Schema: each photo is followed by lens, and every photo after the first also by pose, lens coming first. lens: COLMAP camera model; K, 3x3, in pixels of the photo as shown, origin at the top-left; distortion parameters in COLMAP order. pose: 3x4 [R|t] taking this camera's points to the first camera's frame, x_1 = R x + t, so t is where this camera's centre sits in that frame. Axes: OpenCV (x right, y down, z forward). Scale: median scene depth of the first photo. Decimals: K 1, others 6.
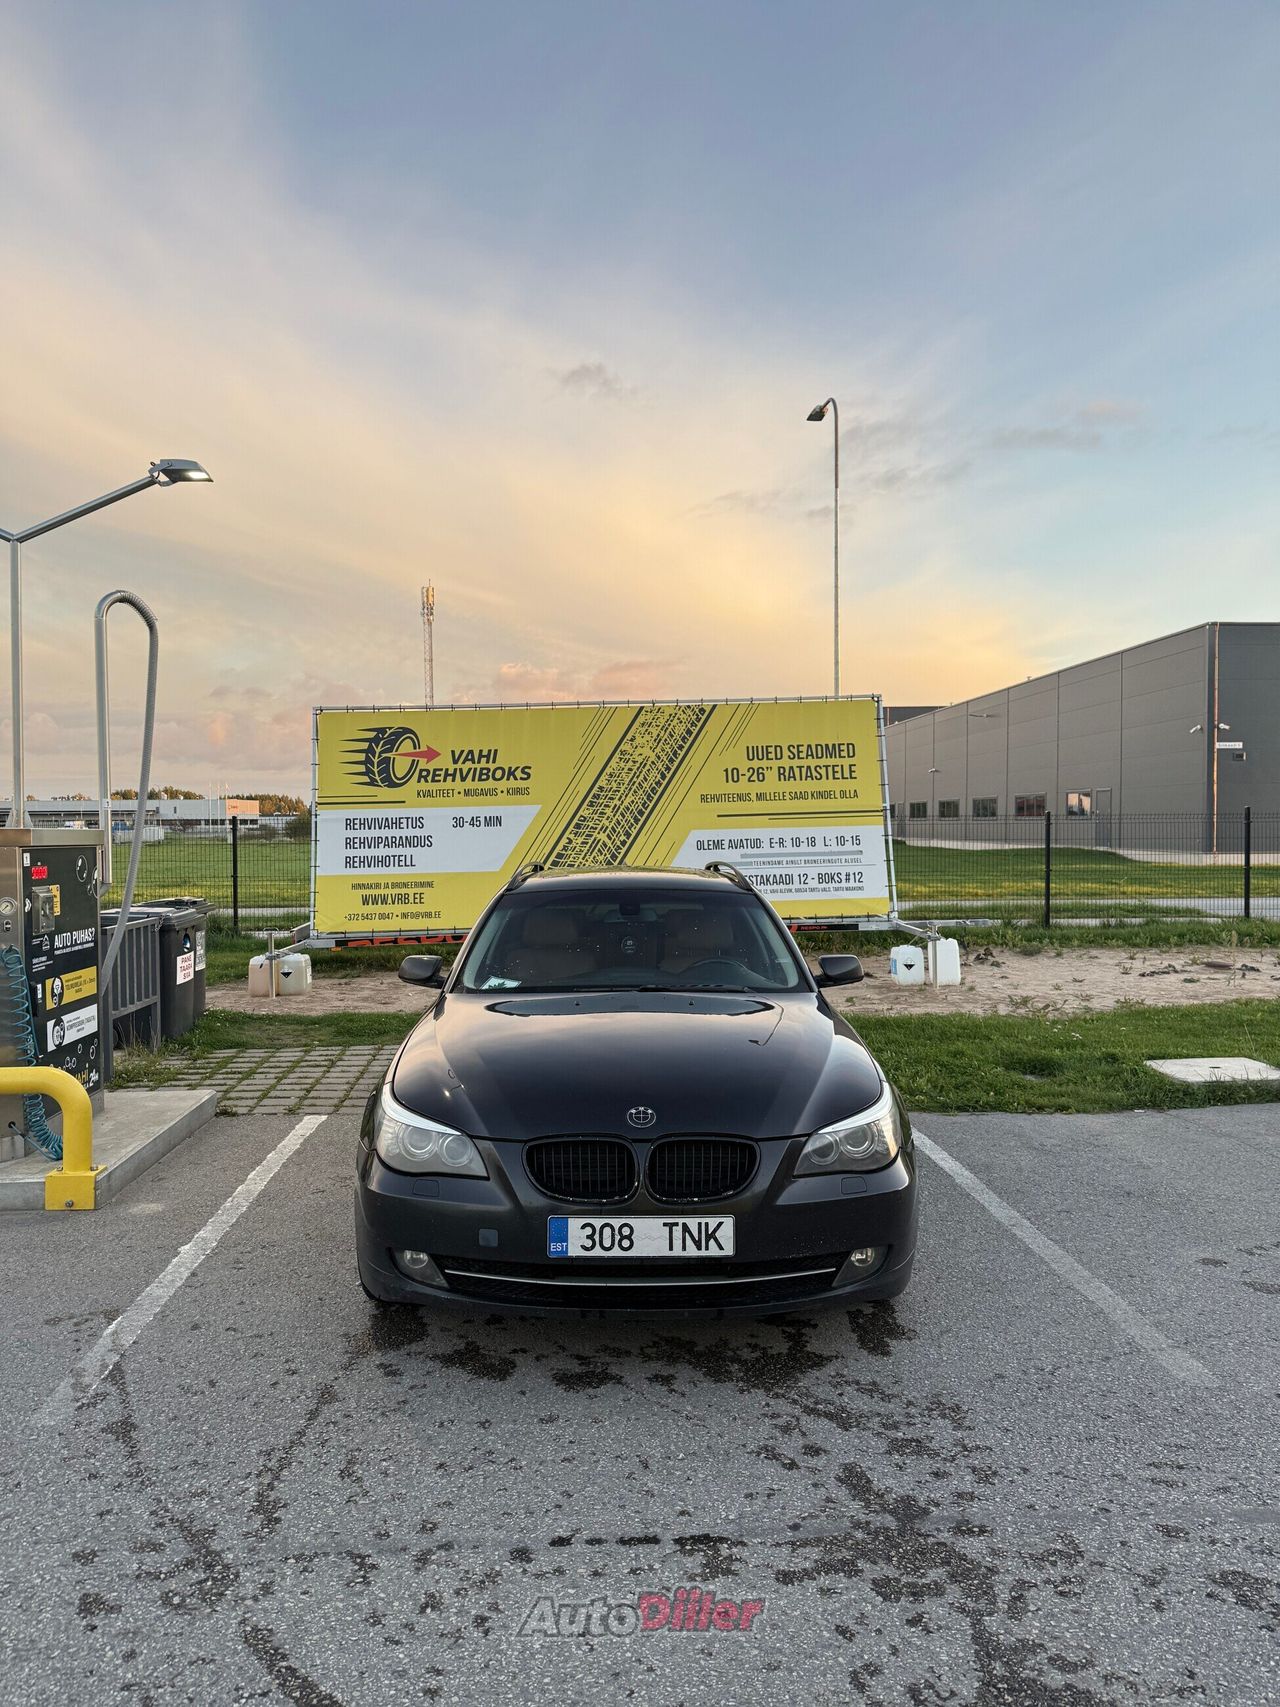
lens RADIAL K [[1242.9, 0, 640.0], [0, 1242.9, 853.5], [0, 0, 1]] dist [0.138582, -0.224271]
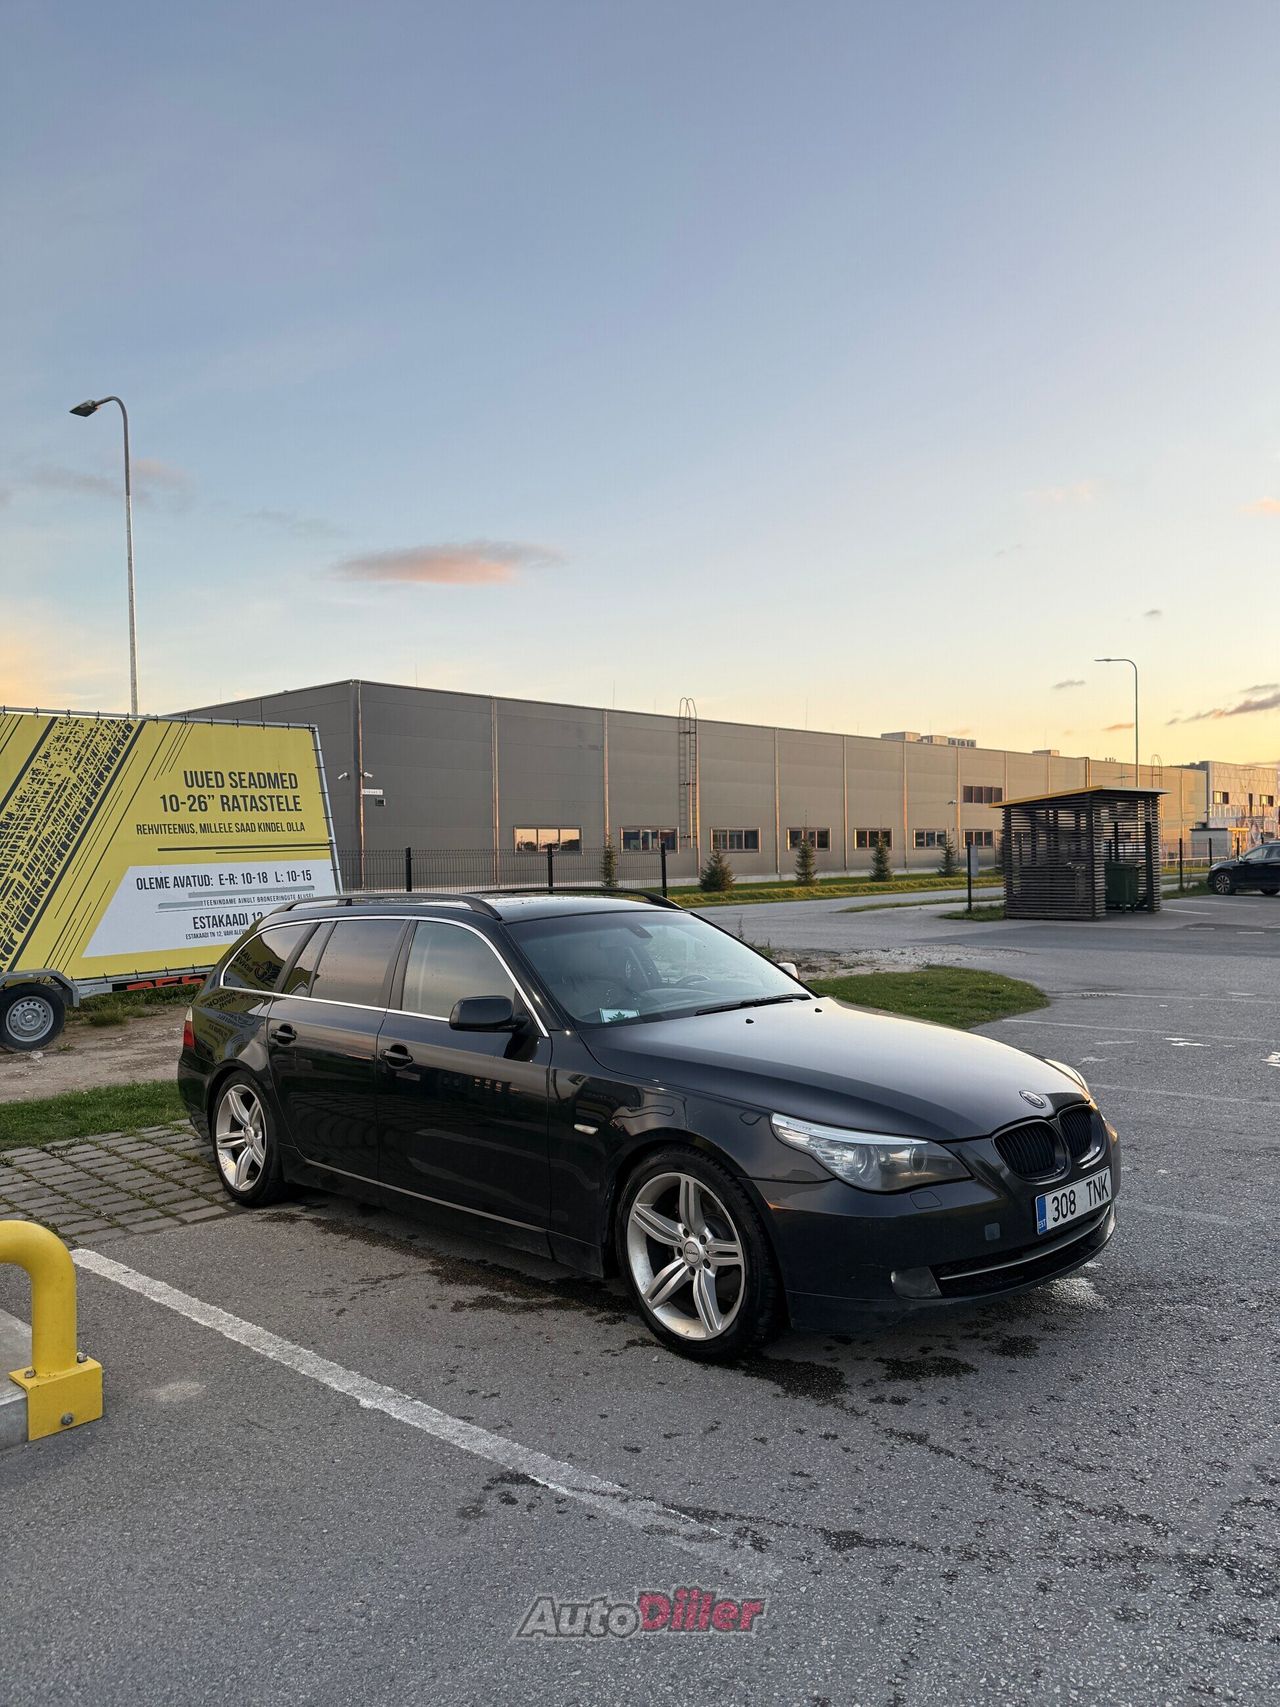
lens RADIAL K [[1242.9, 0, 640.0], [0, 1242.9, 853.5], [0, 0, 1]] dist [0.138582, -0.224271]
pose [[0.693744, -0.003144, 0.720214, -0.337538], [0.029136, 0.999294, -0.023703, 0.003043], [-0.719632, 0.037428, 0.693347, 0.149250]]
